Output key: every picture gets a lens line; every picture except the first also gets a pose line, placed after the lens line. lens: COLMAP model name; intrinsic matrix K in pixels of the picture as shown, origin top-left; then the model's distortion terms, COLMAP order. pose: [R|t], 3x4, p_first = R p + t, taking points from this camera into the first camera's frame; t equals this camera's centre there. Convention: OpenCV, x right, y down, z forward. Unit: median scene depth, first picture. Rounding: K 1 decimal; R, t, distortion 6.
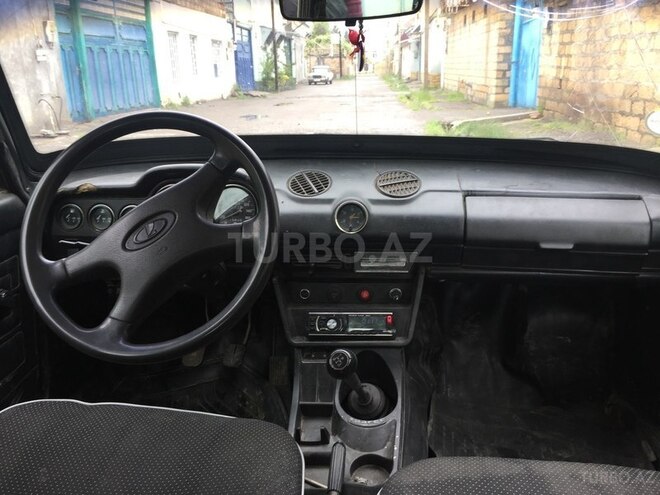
lens RADIAL K [[574.1, 0, 330.0], [0, 574.1, 247.5], [0, 0, 1]] dist [-0.007736, -0.016791]
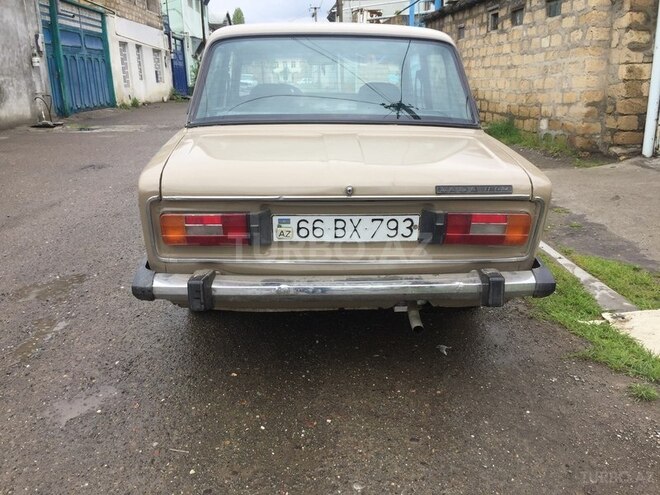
lens RADIAL K [[574.1, 0, 330.0], [0, 574.1, 247.5], [0, 0, 1]] dist [-0.007736, -0.016791]
pose [[0.989792, -0.023097, 0.140636, -0.032288], [0.024870, 0.999632, -0.010866, 0.055966], [-0.140333, 0.014253, 0.990002, -0.182233]]
